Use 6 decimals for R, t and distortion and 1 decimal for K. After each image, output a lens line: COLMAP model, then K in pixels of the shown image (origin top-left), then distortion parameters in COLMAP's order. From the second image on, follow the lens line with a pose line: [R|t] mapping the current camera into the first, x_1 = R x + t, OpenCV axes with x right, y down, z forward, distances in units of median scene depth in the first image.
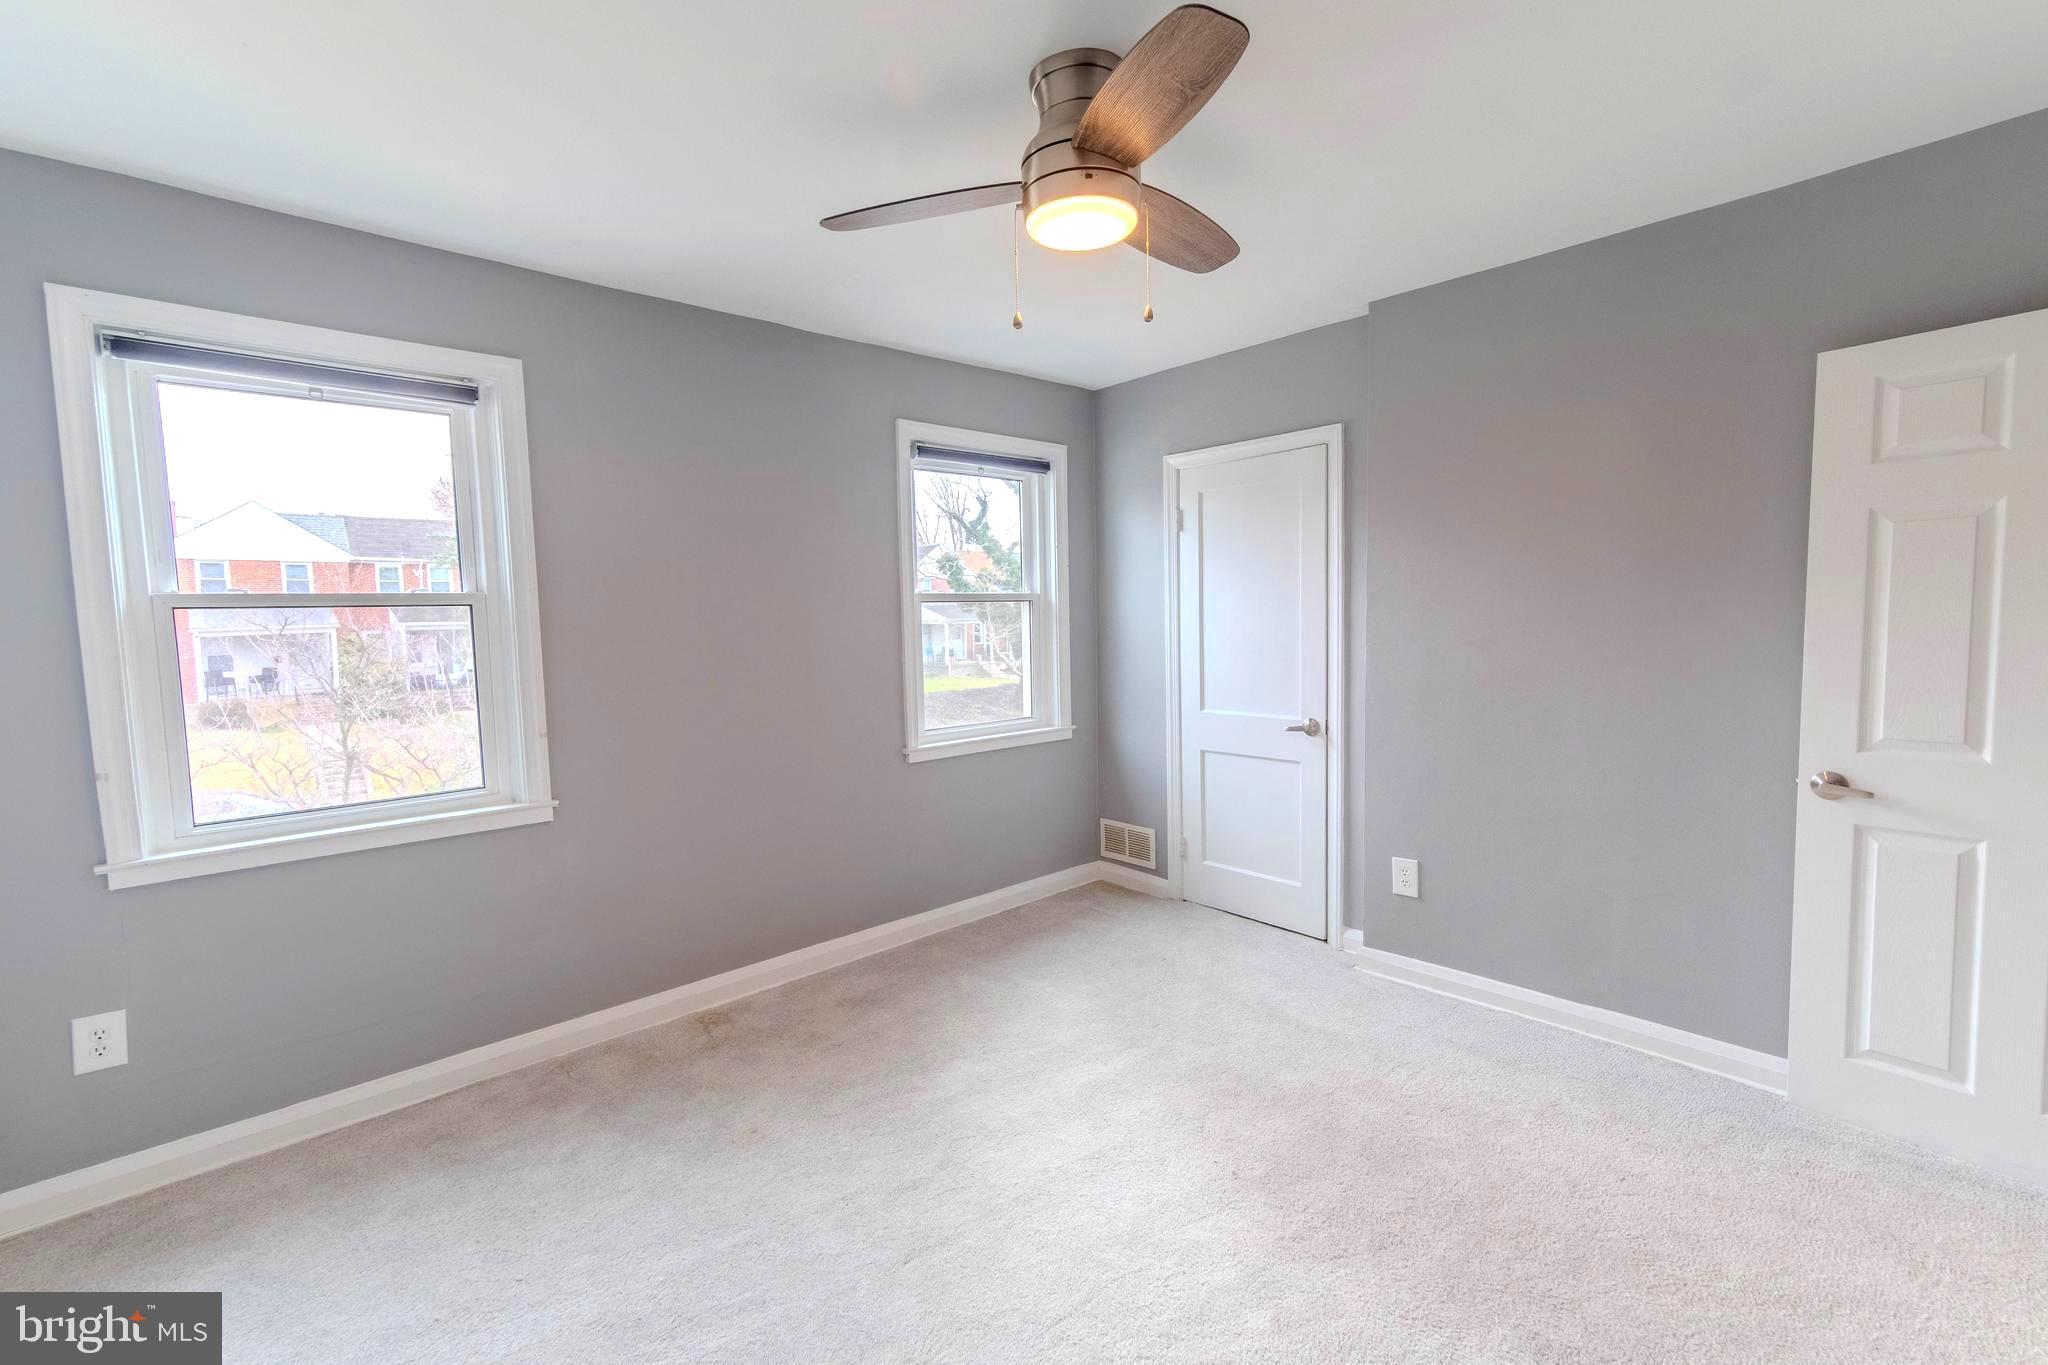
lens RADIAL K [[894.6, 0, 1013.6], [0, 894.6, 679.8], [0, 0, 1]] dist [0.009523, -0.000859]
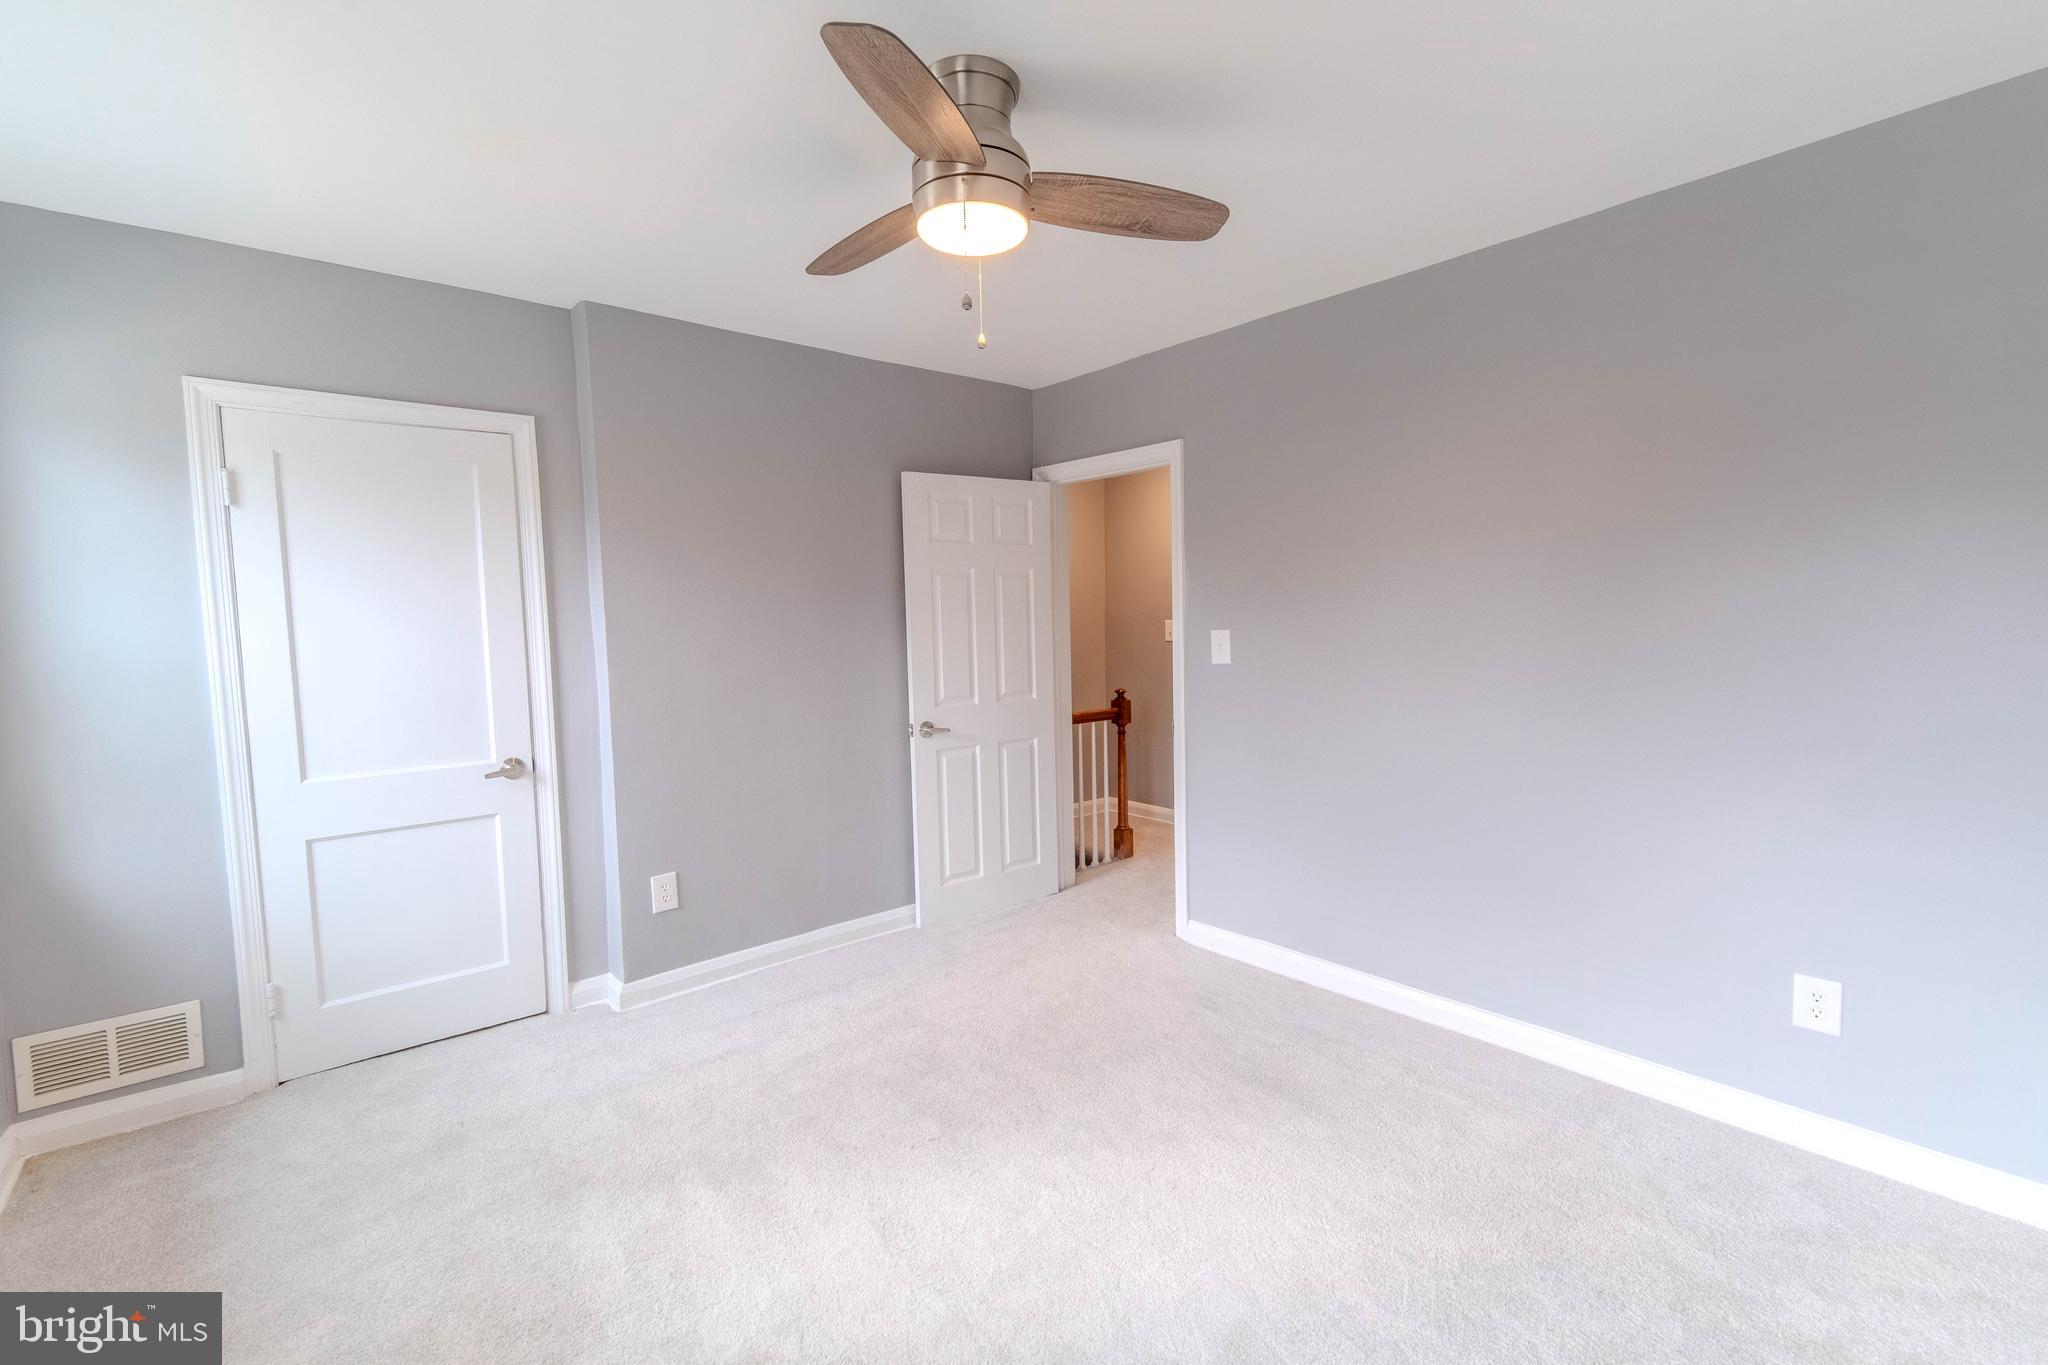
lens RADIAL K [[894.6, 0, 1013.6], [0, 894.6, 679.8], [0, 0, 1]] dist [0.009523, -0.000859]
pose [[0.035580, -0.055377, 0.997831, -0.440418], [0.092351, 0.994373, 0.051892, -0.027210], [-0.995091, 0.090304, 0.040494, 0.447087]]
